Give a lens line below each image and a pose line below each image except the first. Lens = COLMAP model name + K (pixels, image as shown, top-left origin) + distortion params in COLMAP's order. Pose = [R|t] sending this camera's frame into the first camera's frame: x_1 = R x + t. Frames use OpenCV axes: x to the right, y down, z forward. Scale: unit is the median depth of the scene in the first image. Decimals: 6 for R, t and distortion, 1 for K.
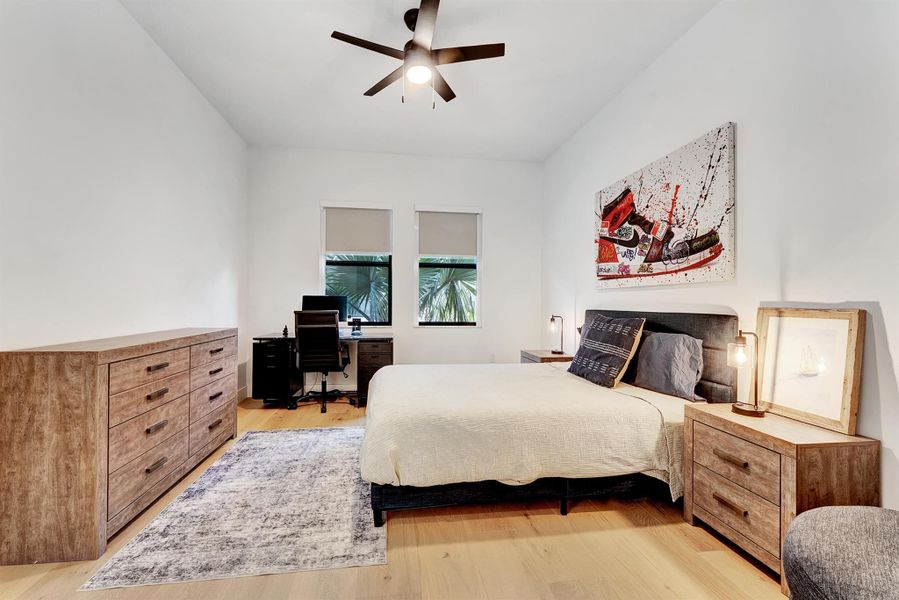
lens RADIAL K [[377.1, 0, 446.3], [0, 377.1, 301.1], [0, 0, 1]] dist [-0.000014, -0.000619]
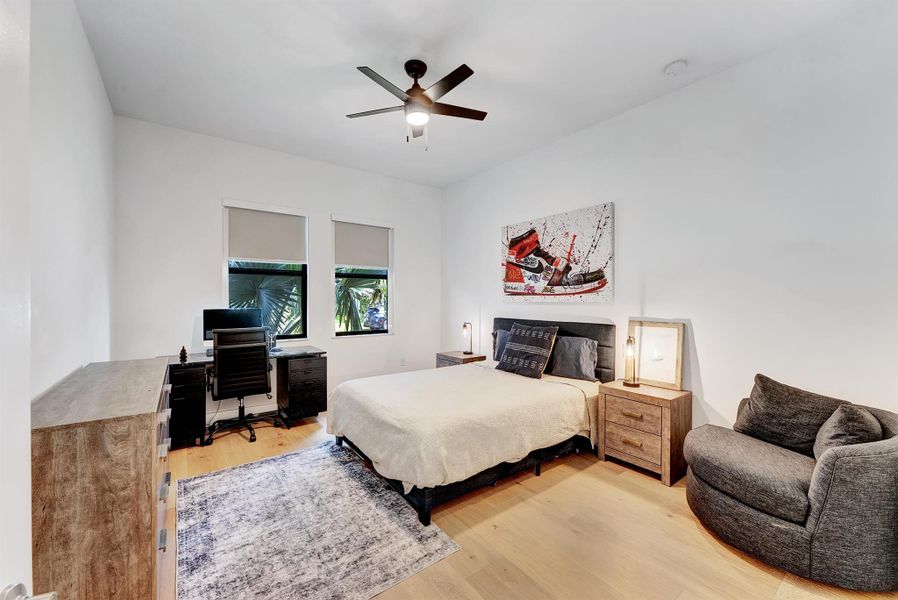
lens RADIAL K [[371.5, 0, 453.9], [0, 371.5, 298.1], [0, 0, 1]] dist [-0.000945, 0.000193]
pose [[0.860591, -0.006696, 0.509253, -0.617690], [0.001518, 0.999943, 0.010583, -0.092721], [-0.509295, -0.008335, 0.860552, -0.003440]]
